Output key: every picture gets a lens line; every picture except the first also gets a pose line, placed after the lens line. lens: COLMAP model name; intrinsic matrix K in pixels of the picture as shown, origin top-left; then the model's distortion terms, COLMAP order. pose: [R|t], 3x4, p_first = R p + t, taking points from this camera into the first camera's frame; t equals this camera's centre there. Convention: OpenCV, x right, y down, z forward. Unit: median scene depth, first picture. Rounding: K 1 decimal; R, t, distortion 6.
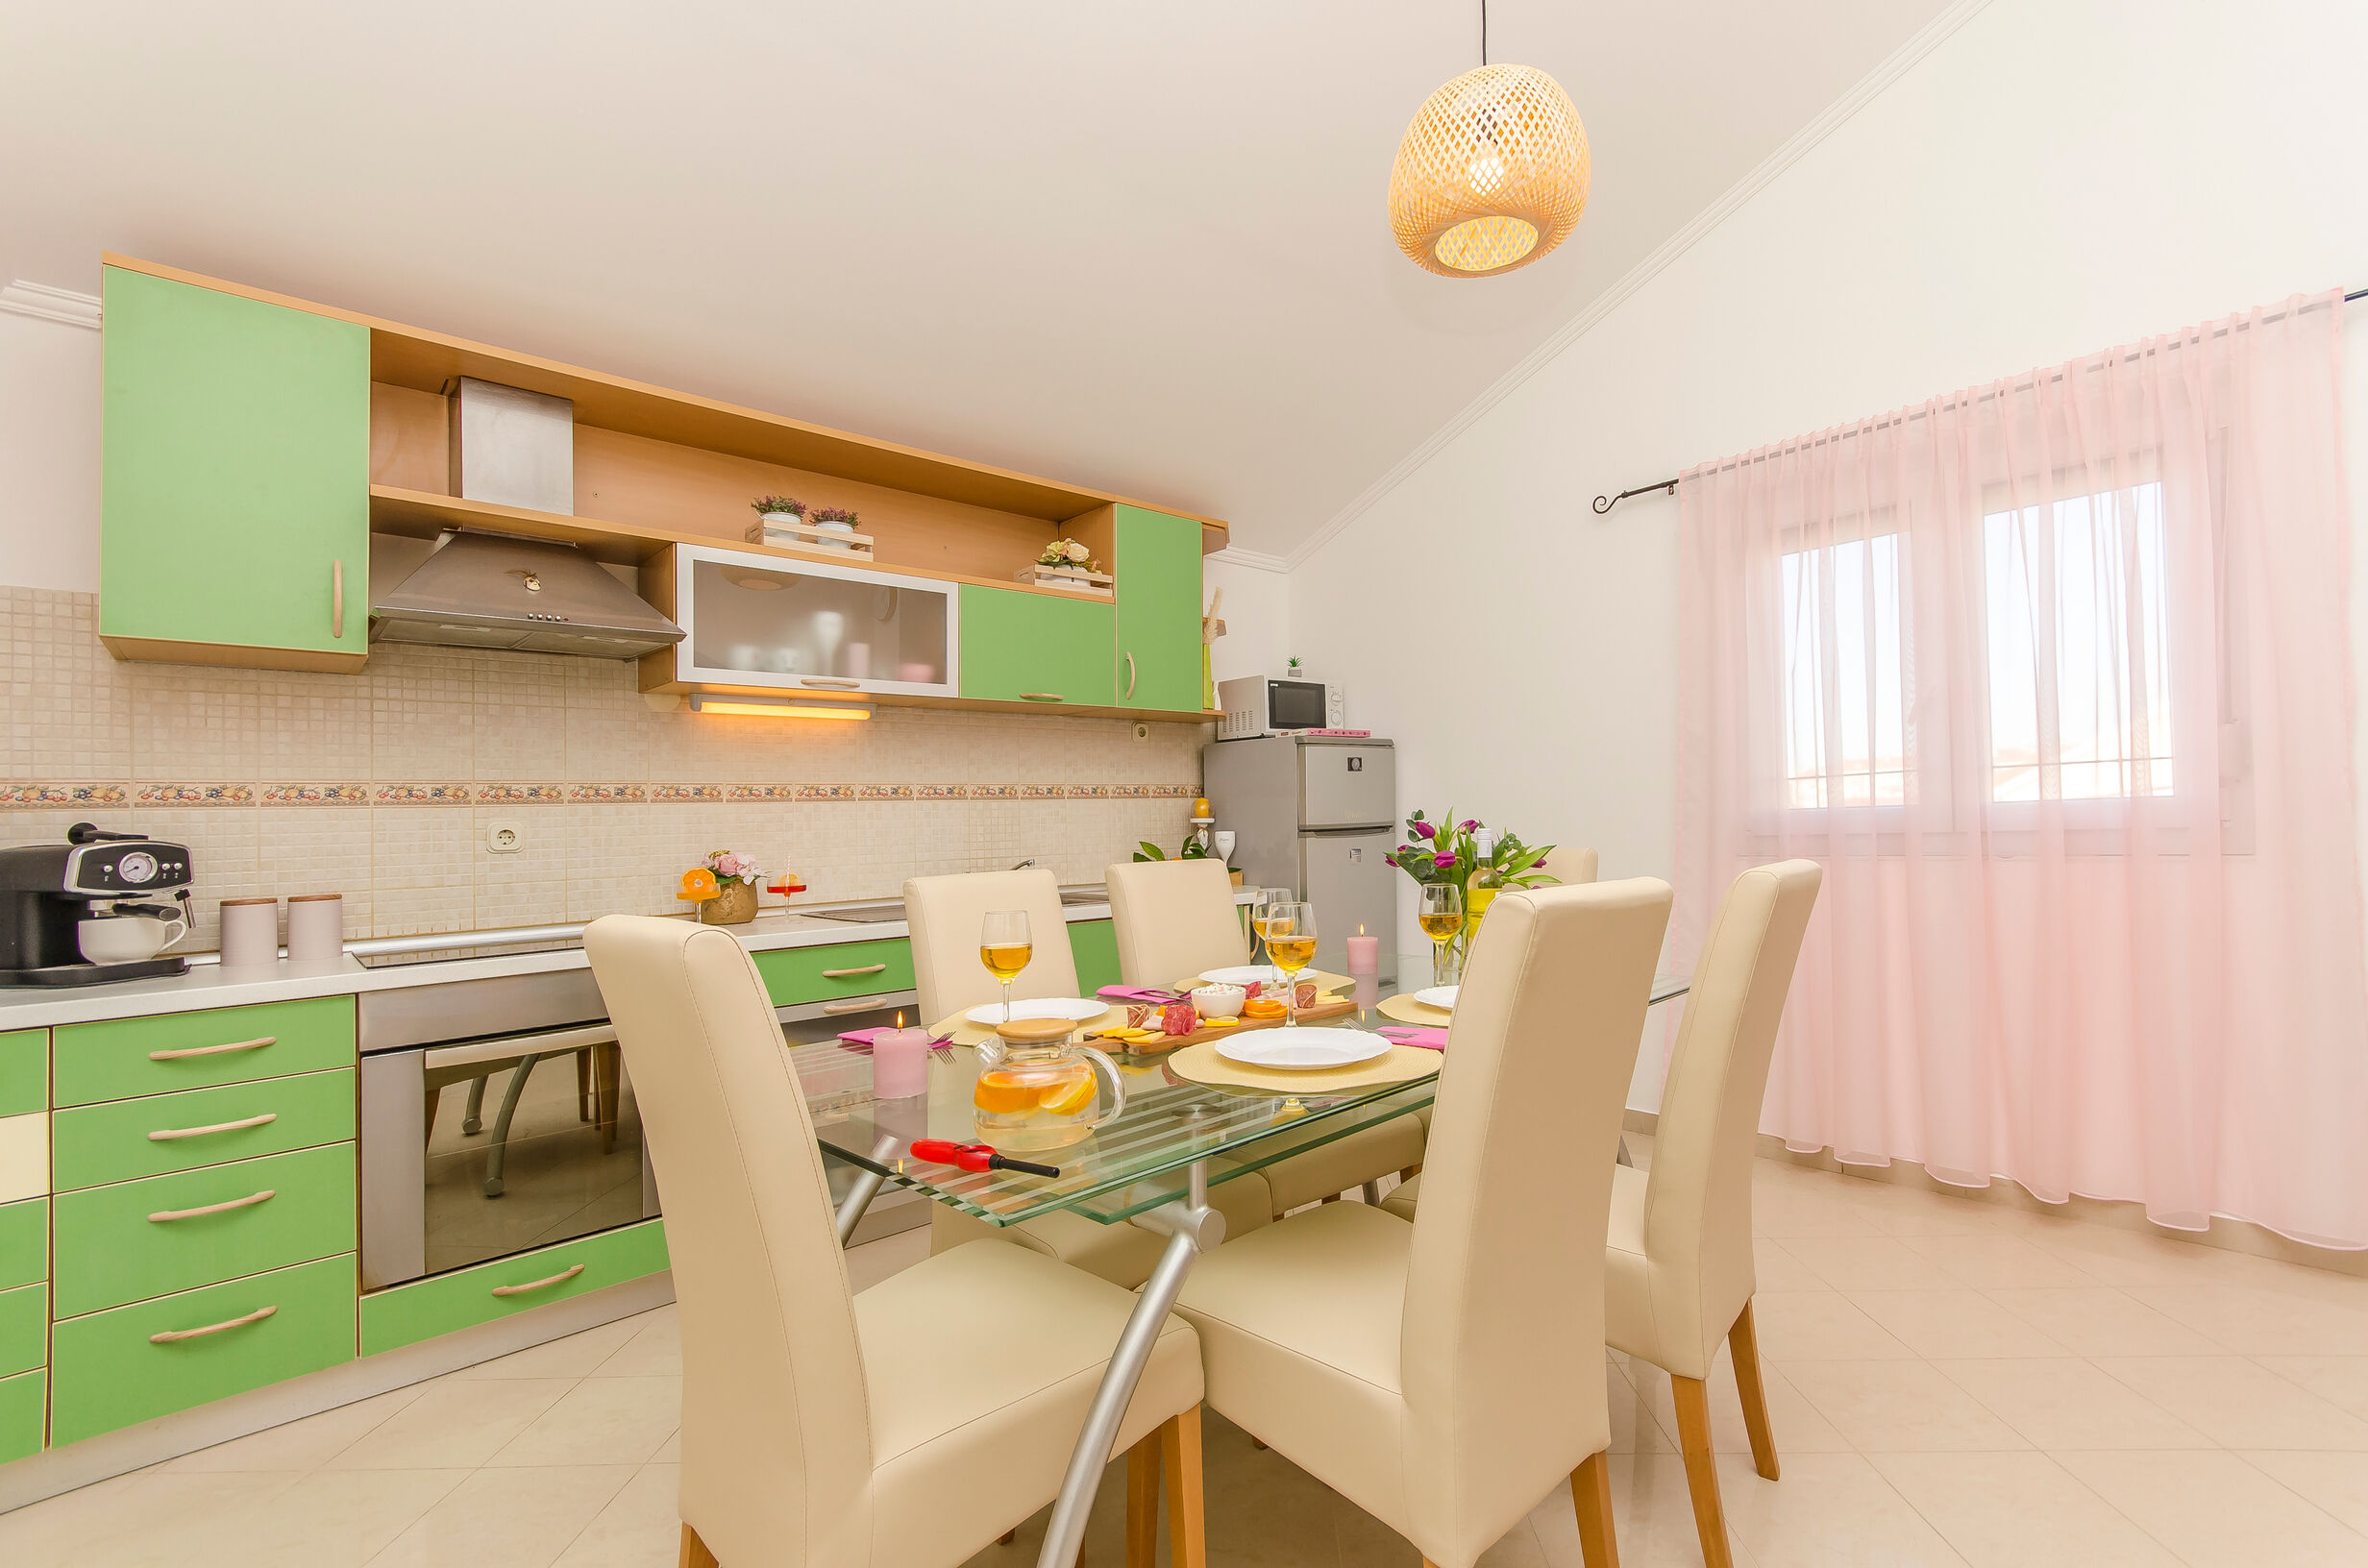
lens RADIAL K [[1065.4, 0, 1217.0], [0, 1065.4, 779.0], [0, 0, 1]] dist [0.003805, -0.000144]
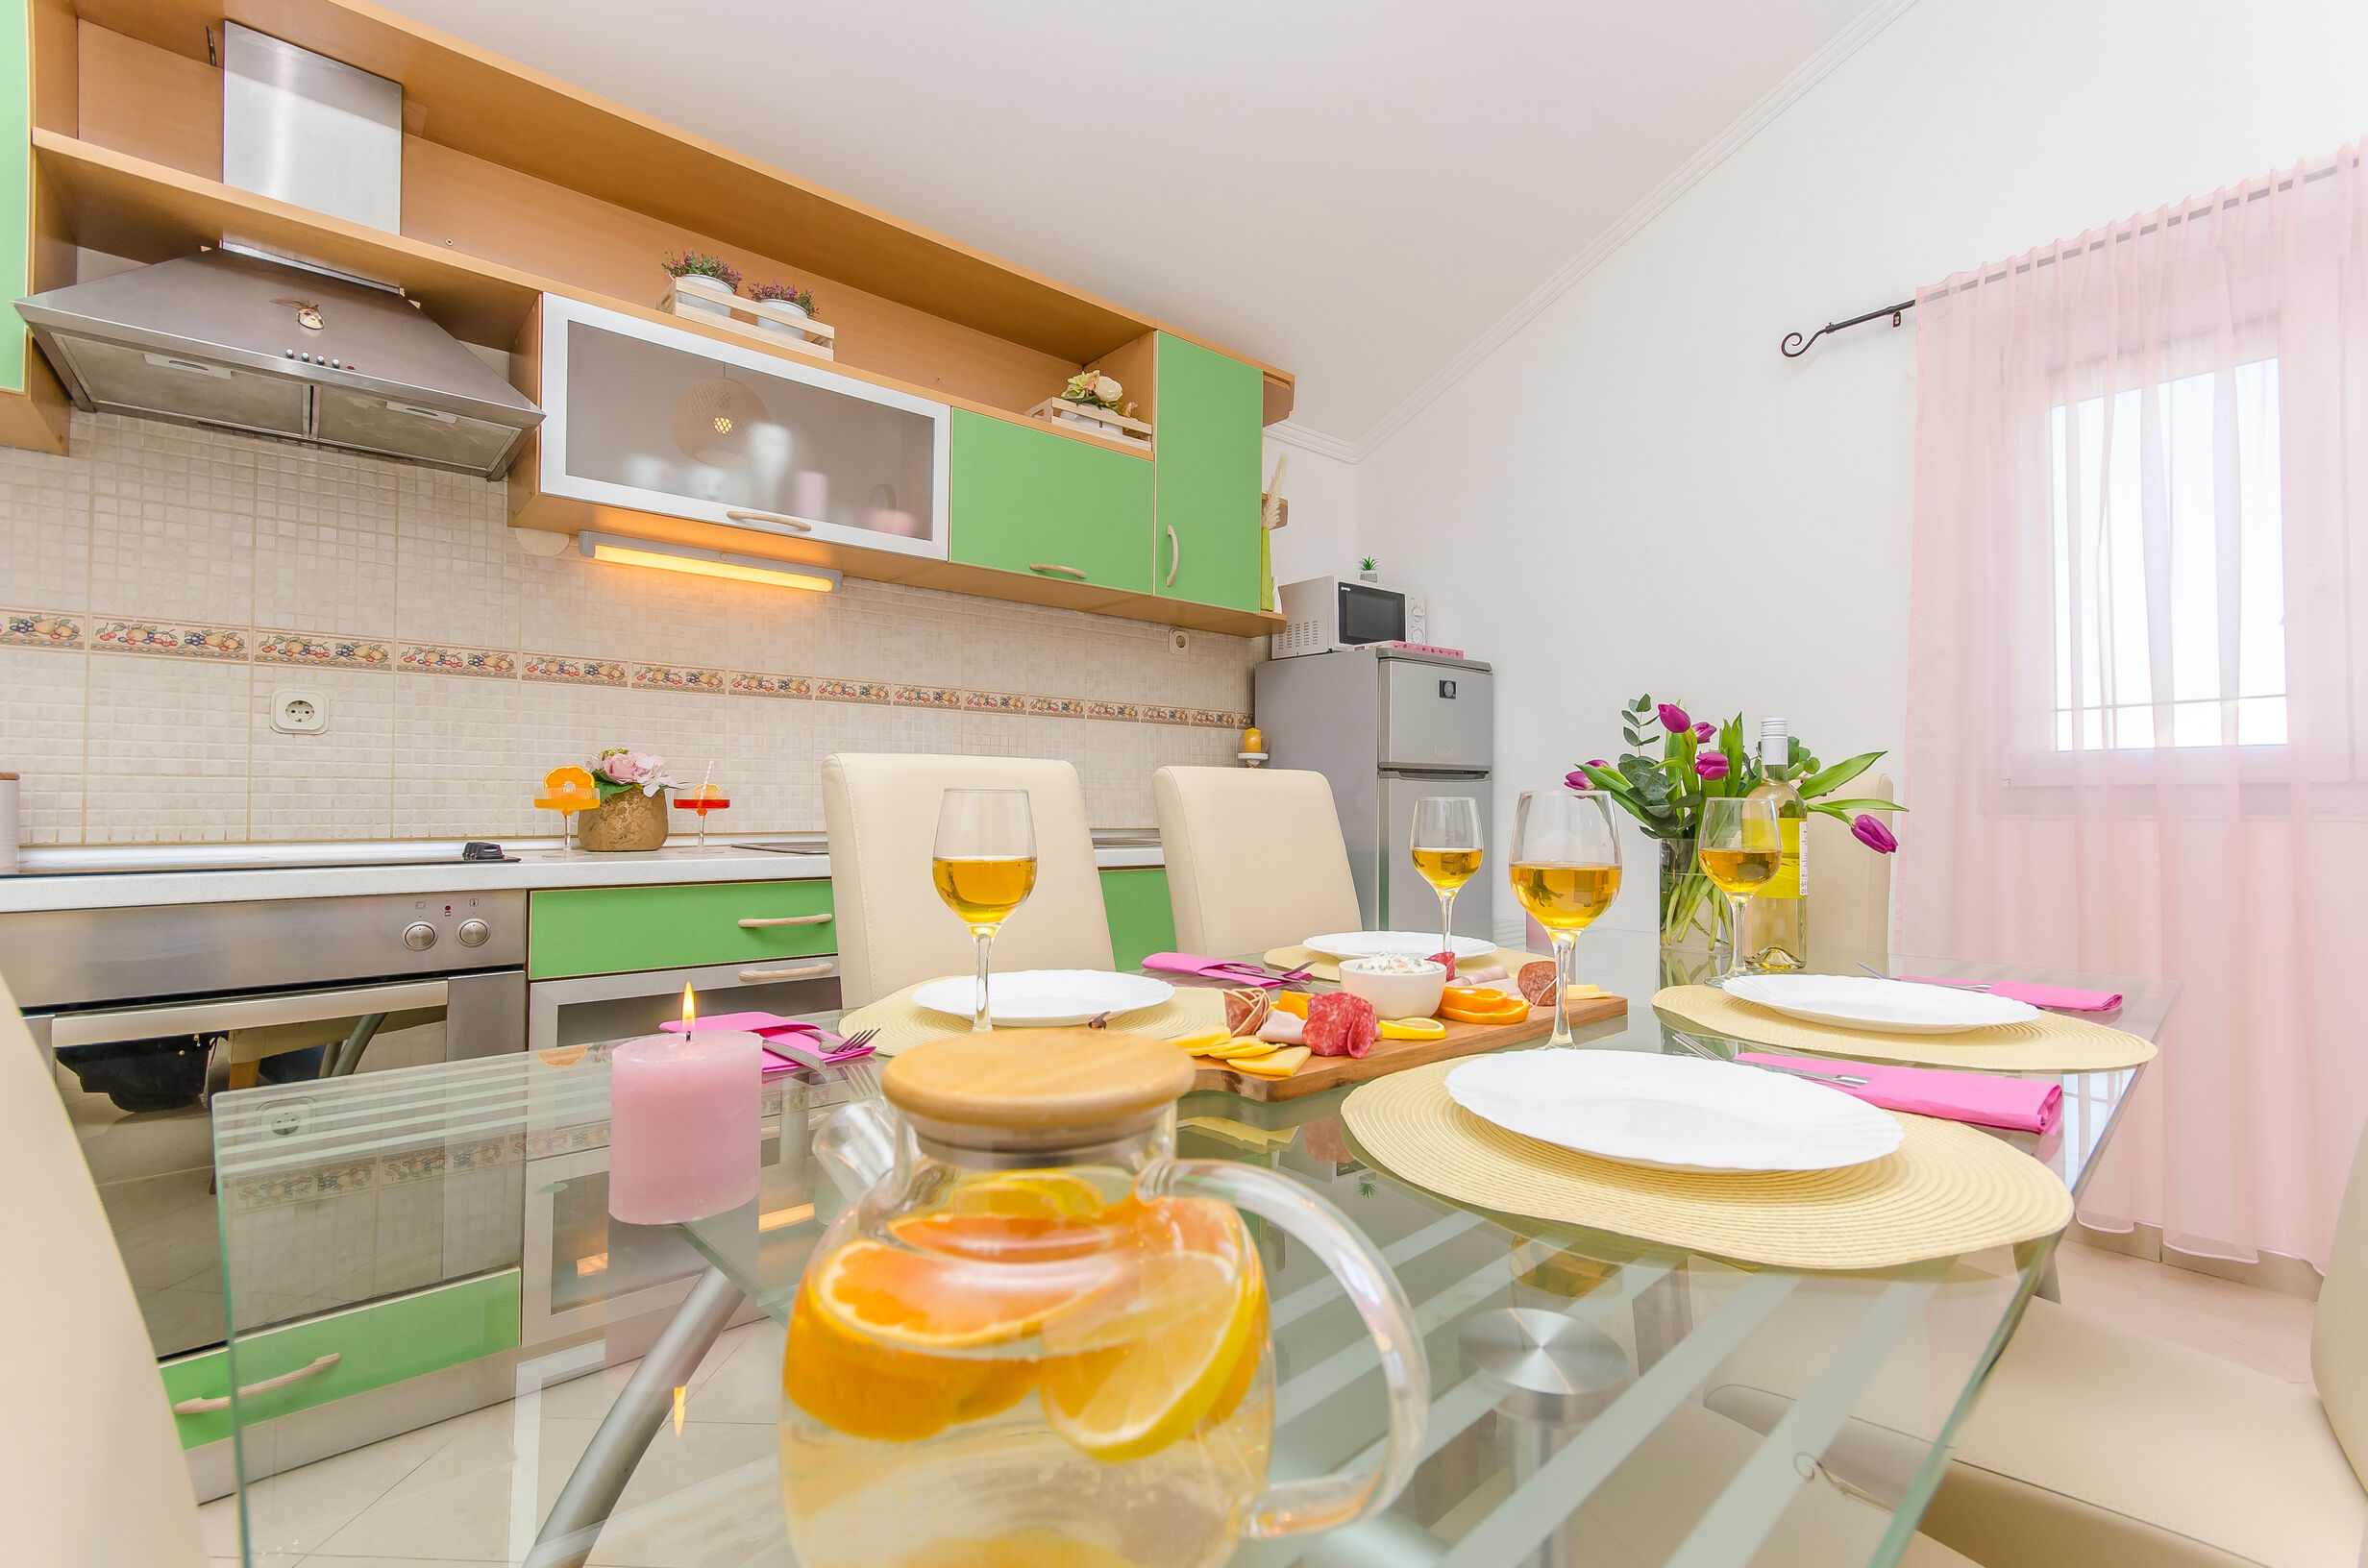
lens RADIAL K [[1031.8, 0, 1184.9], [0, 1031.8, 779.0], [0, 0, 1]] dist [-0.000138, -0.000771]
pose [[0.999279, 0.025682, -0.027948, -0.059348], [-0.025509, 0.999653, 0.006554, 0.073214], [0.028107, -0.005836, 0.999588, 0.309653]]
